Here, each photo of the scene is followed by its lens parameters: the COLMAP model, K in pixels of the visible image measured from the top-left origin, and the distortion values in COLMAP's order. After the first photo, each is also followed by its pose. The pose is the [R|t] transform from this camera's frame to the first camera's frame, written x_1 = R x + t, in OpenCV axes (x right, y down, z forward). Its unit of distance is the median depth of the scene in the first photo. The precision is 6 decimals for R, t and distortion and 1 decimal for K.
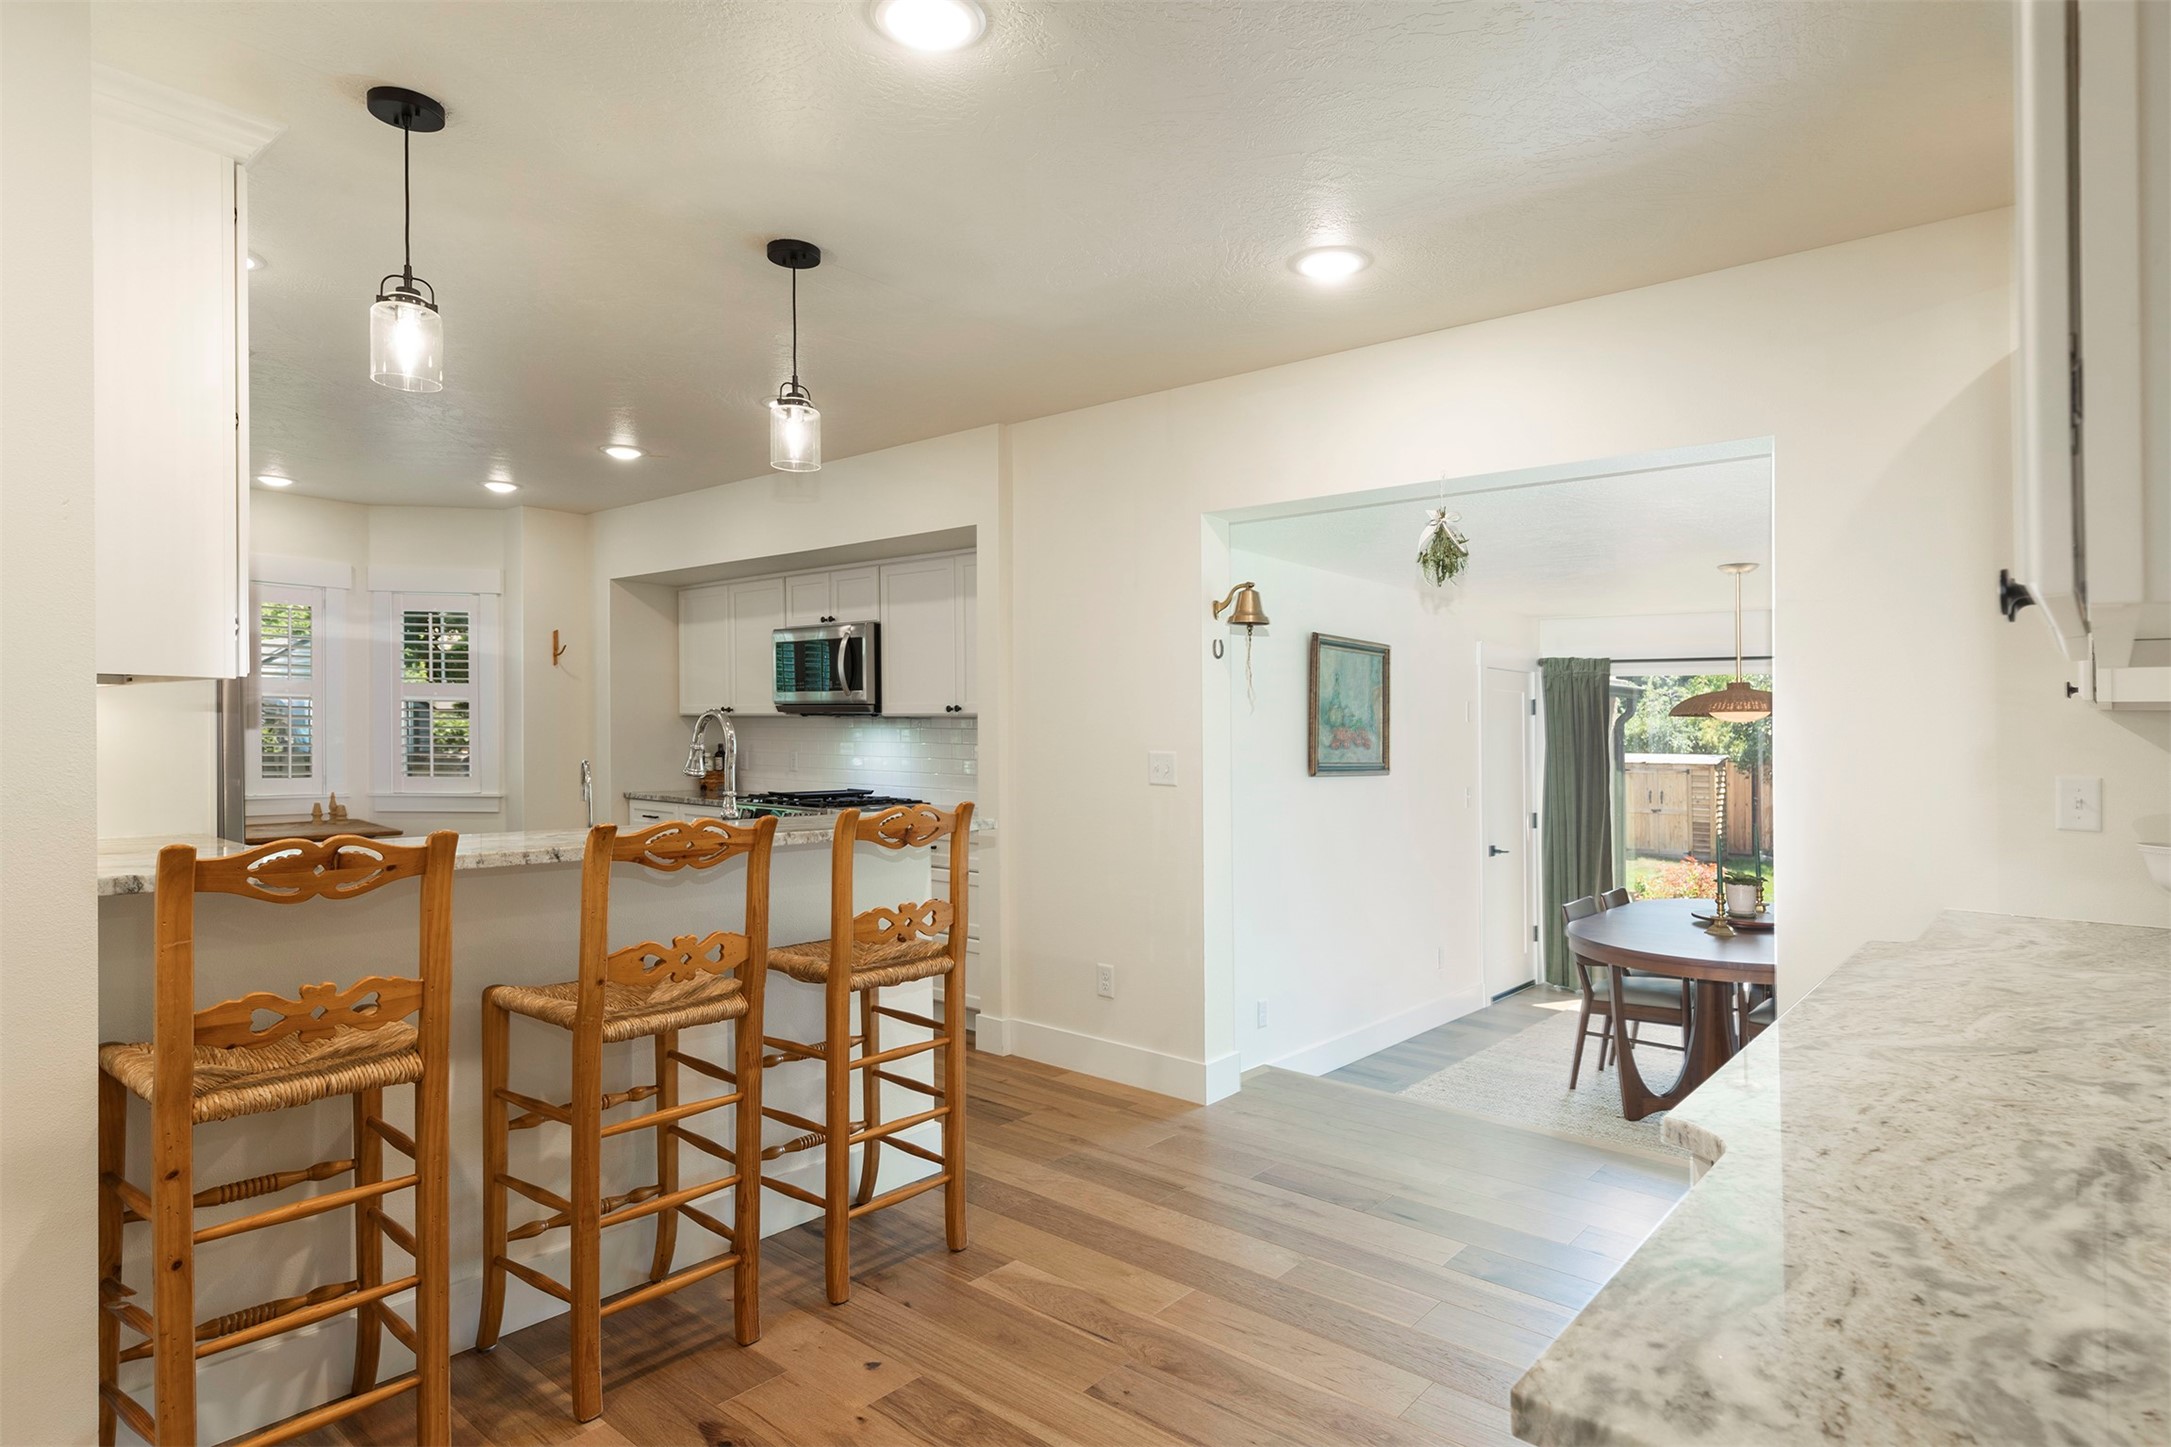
lens RADIAL K [[1180.0, 0, 1102.9], [0, 1180.0, 745.1], [0, 0, 1]] dist [0.005343, -0.000943]
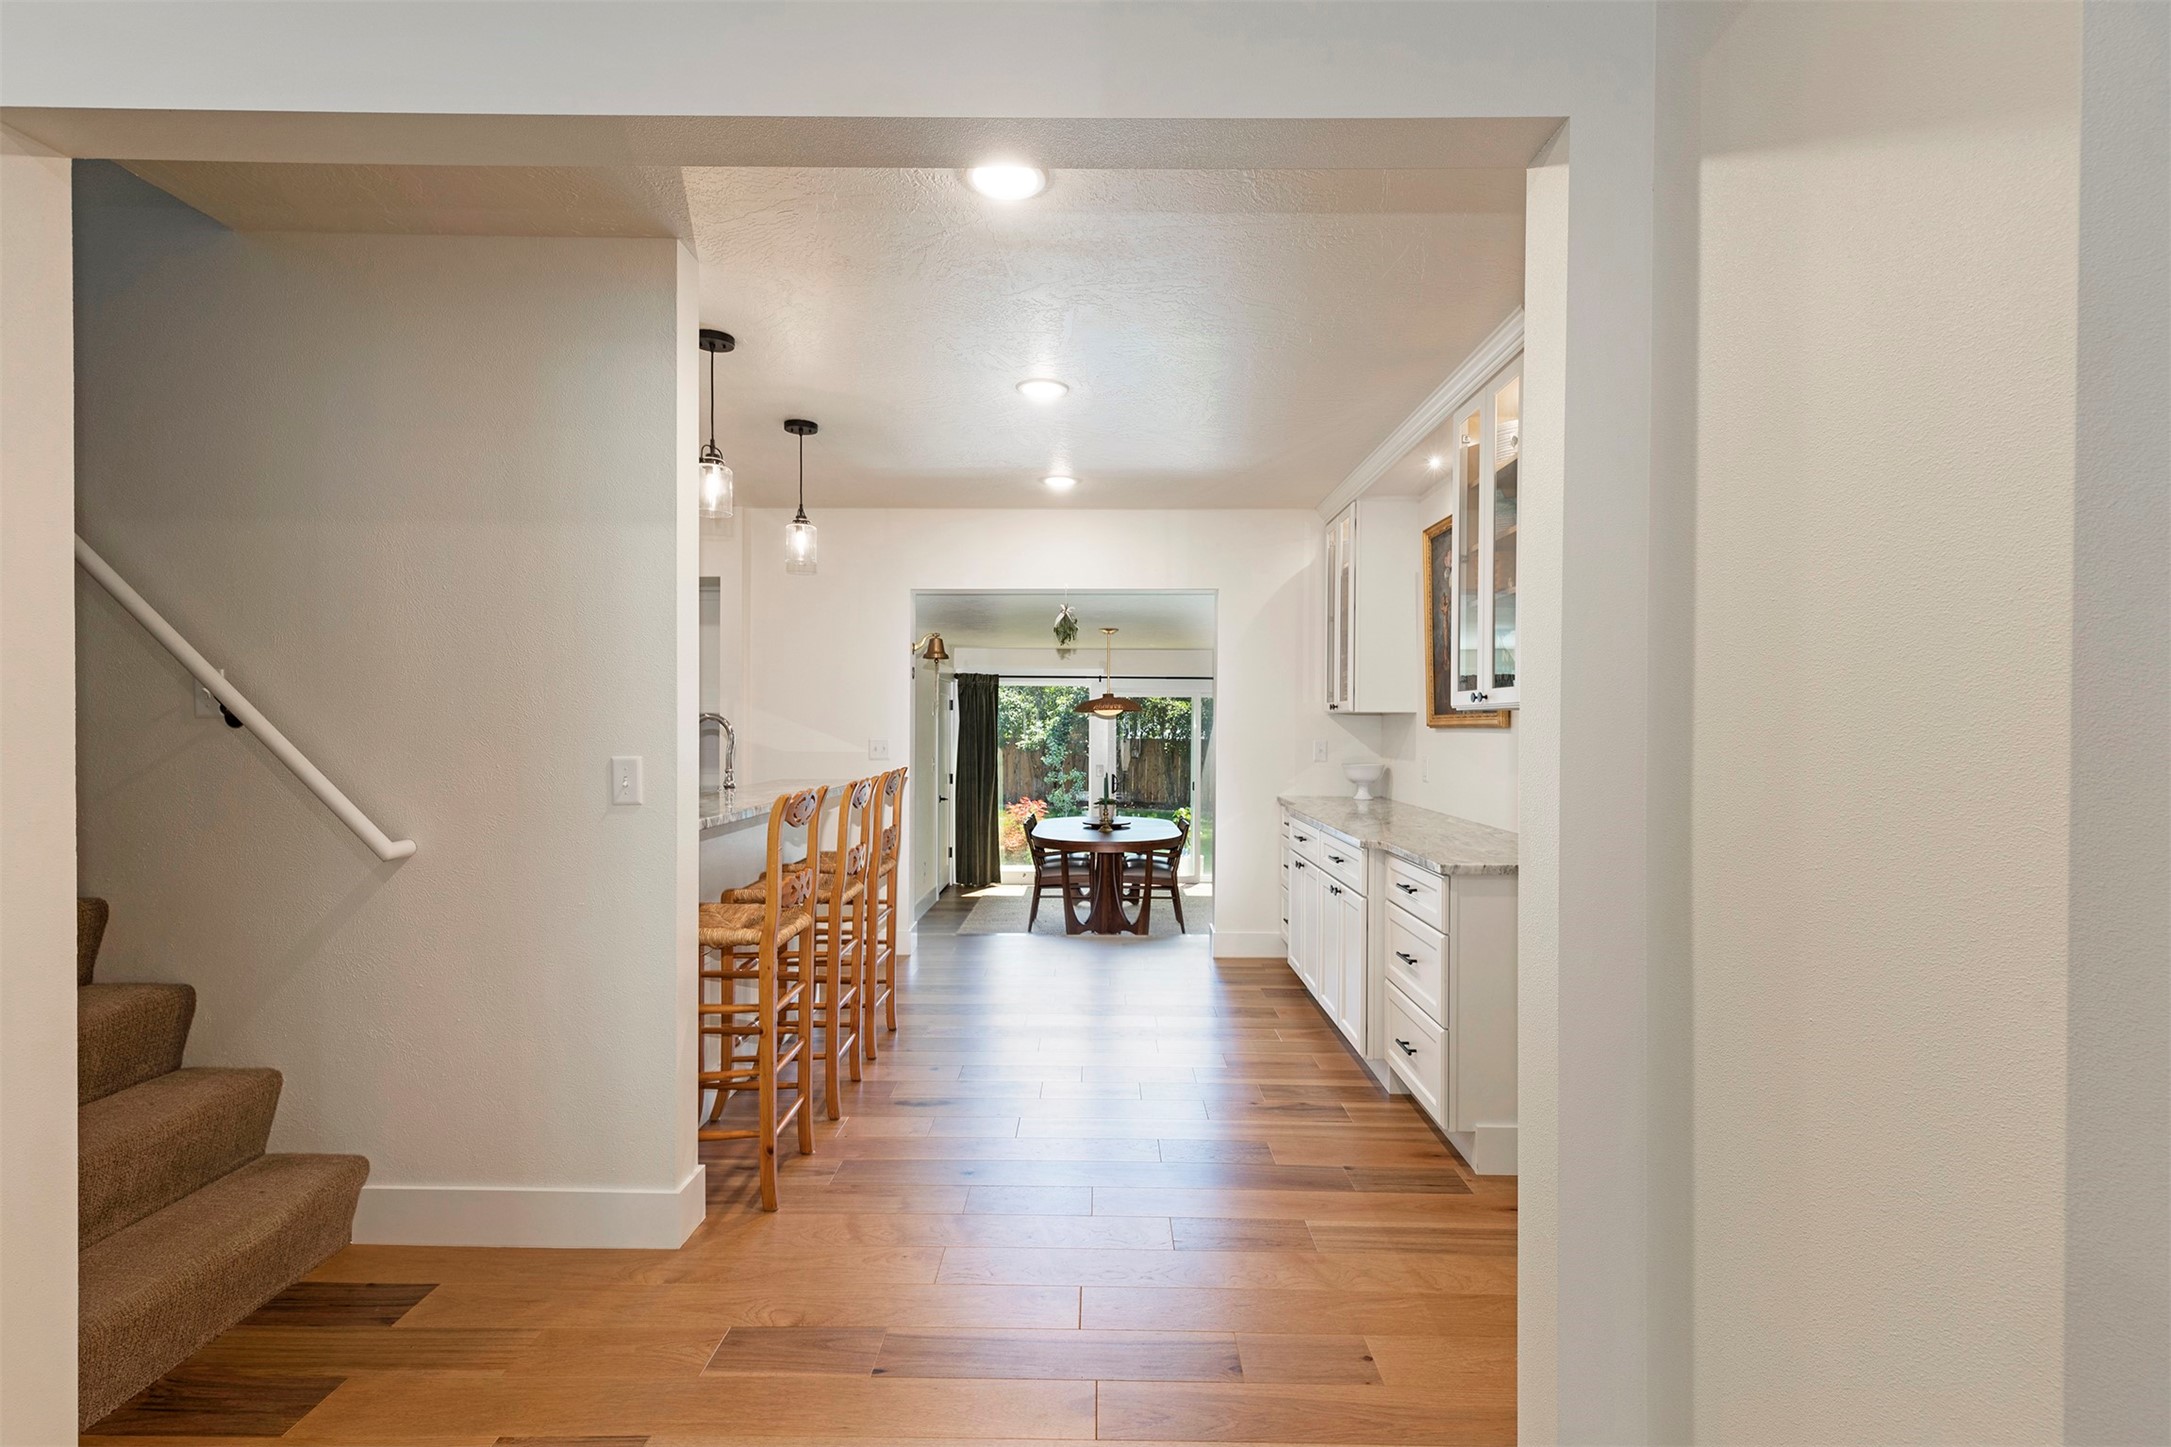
lens RADIAL K [[988.8, 0, 1092.5], [0, 988.8, 716.3], [0, 0, 1]] dist [0.012224, -0.001285]
pose [[0.771005, 0.000632, 0.636829, -0.439112], [0.008407, 0.999902, -0.011171, -0.001883], [-0.636774, 0.013967, 0.770924, -0.159861]]
